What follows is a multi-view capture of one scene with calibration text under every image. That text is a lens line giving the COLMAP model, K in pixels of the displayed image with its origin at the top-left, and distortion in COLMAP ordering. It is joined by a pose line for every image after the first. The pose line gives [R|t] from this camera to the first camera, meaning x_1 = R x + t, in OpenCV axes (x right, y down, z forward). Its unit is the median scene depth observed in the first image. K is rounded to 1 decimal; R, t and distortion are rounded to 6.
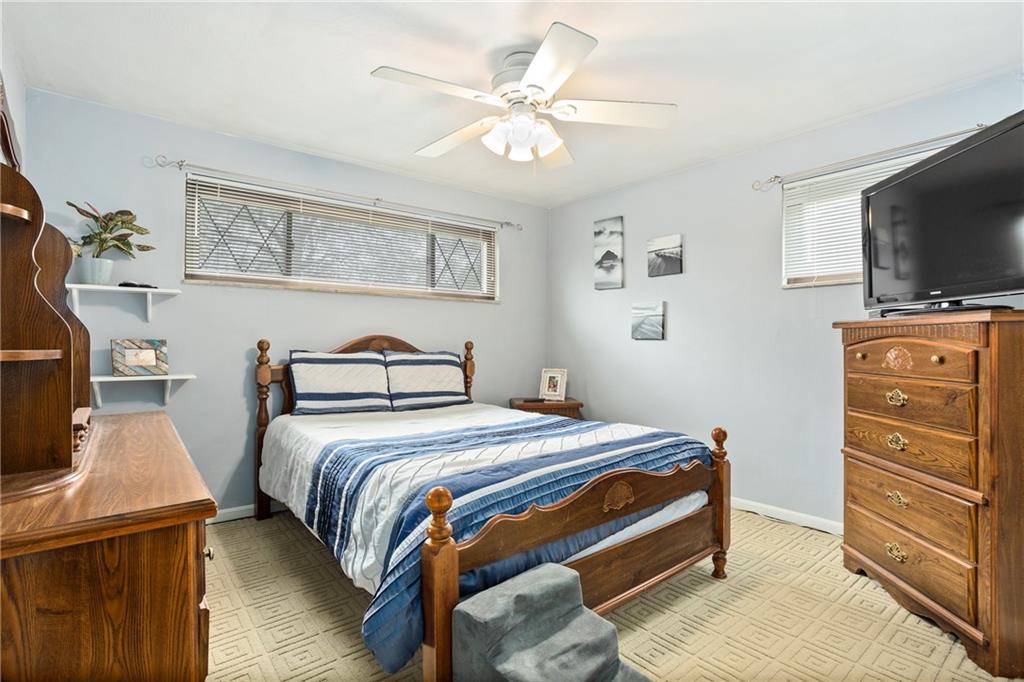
lens RADIAL K [[495.5, 0, 508.0], [0, 495.5, 339.8], [0, 0, 1]] dist [-0.046871, 0.030184]
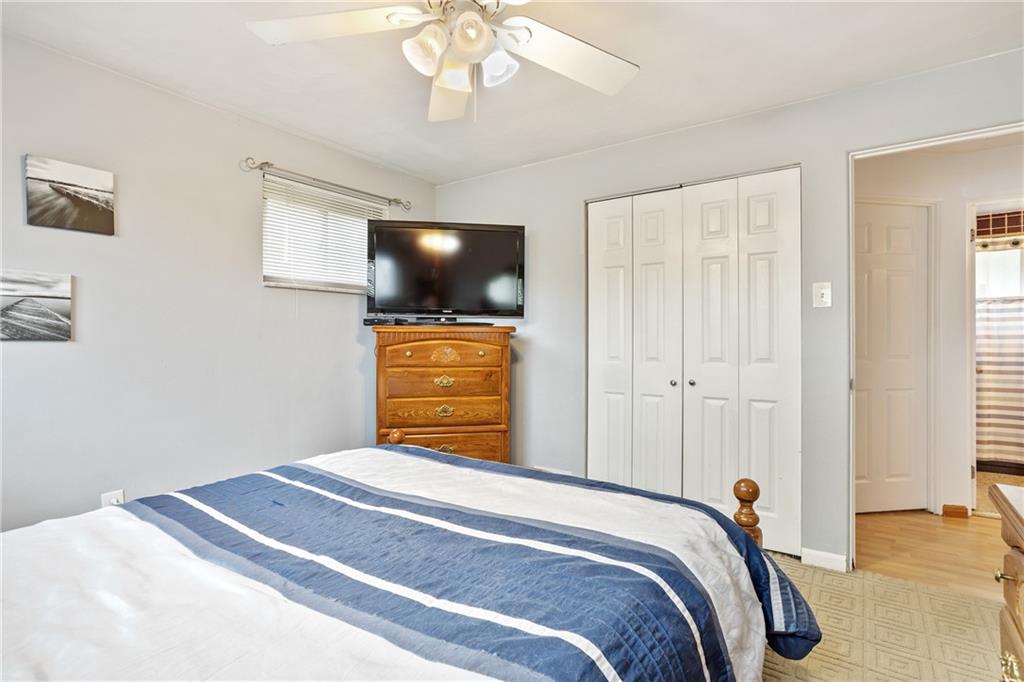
lens RADIAL K [[495.5, 0, 508.0], [0, 495.5, 339.8], [0, 0, 1]] dist [-0.046871, 0.030184]
pose [[-0.264176, 0.003568, 0.964468, -0.683990], [-0.003646, 0.999982, -0.004697, 0.000078], [-0.964468, -0.004757, -0.264158, 1.191554]]
